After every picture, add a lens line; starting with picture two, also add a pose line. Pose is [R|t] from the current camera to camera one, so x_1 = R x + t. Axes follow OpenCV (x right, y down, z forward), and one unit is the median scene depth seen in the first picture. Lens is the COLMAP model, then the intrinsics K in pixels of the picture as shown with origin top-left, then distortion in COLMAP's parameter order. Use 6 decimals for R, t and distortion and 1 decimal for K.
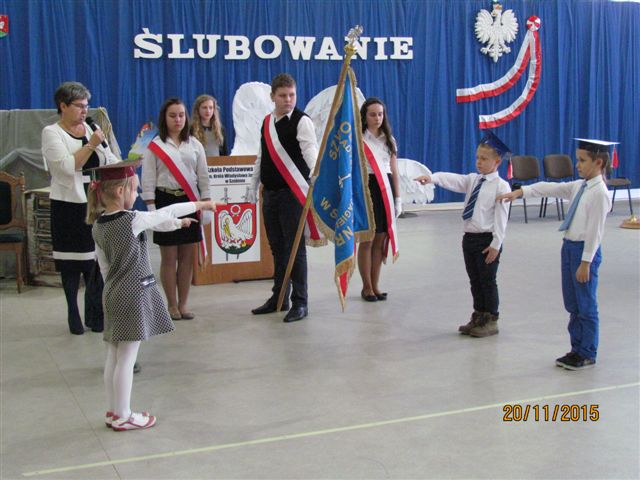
lens RADIAL K [[1003.5, 0, 336.7], [0, 1003.5, 243.4], [0, 0, 1]] dist [-0.045184, 0.000000]
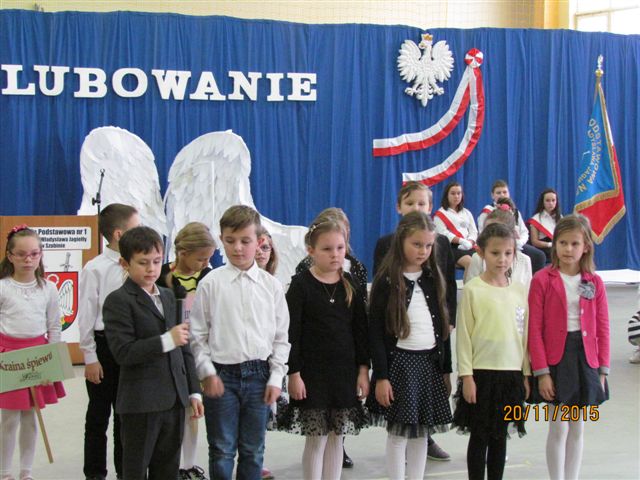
lens RADIAL K [[1446.0, 0, 319.6], [0, 1446.0, 242.0], [0, 0, 1]] dist [-0.005846, 0.000000]
pose [[0.999795, 0.018077, 0.009080, 0.070195], [-0.017325, 0.996886, -0.076926, 0.015058], [-0.010442, 0.076753, 0.996995, -0.130551]]
